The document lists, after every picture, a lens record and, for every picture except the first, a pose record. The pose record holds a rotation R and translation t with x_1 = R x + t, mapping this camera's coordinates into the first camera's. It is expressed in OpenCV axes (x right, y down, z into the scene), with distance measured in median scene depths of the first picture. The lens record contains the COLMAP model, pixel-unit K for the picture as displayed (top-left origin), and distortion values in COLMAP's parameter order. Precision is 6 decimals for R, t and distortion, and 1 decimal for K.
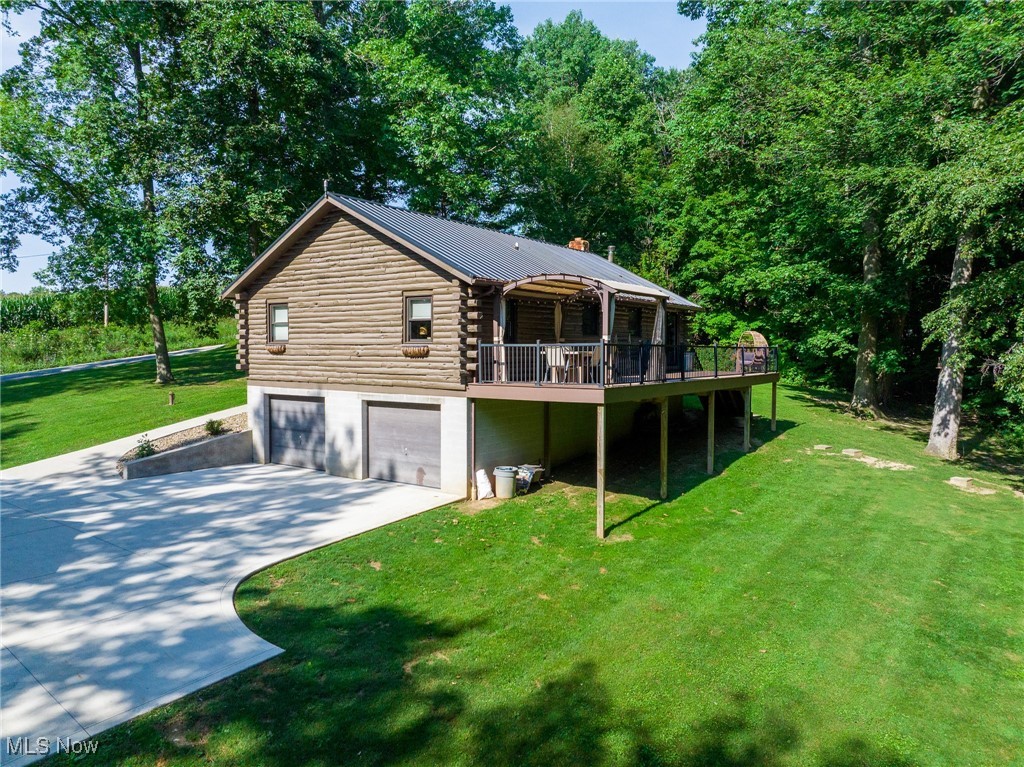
lens RADIAL K [[710.4, 0, 527.9], [0, 710.4, 365.8], [0, 0, 1]] dist [0.064384, -0.001332]
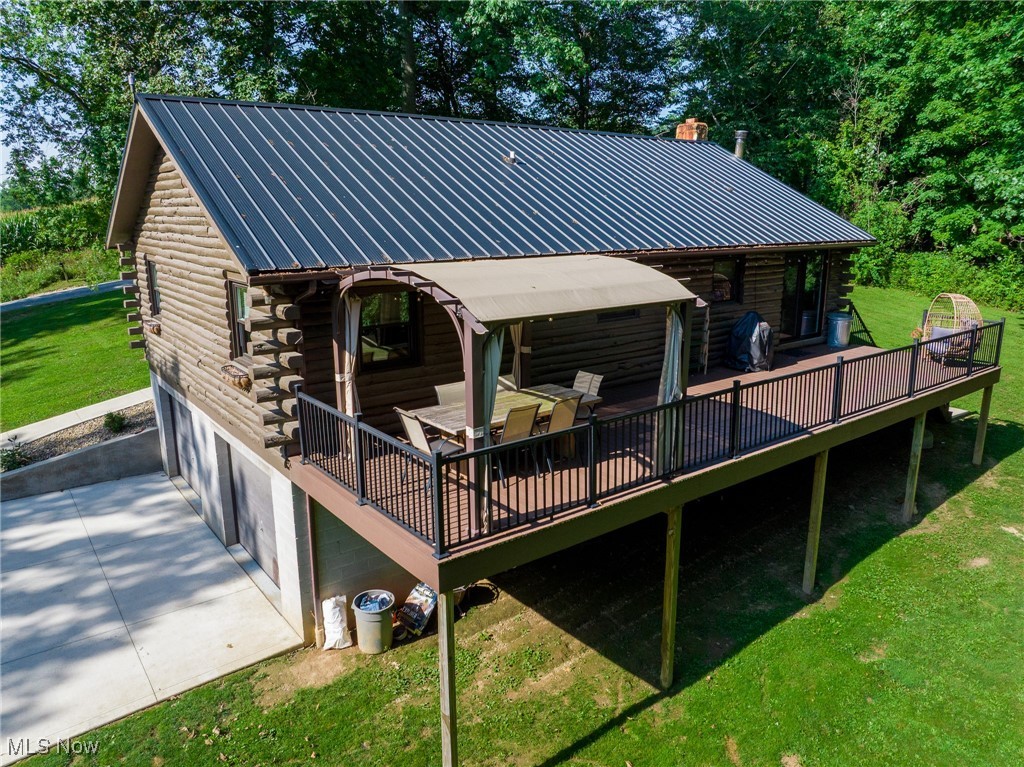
lens RADIAL K [[707.3, 0, 536.6], [0, 707.3, 381.7], [0, 0, 1]] dist [-0.001543, 0.001253]
pose [[0.956139, 0.068503, -0.284790, 0.206489], [-0.007173, 0.977453, 0.211031, -0.123276], [0.292825, -0.199733, 0.935072, 0.477215]]
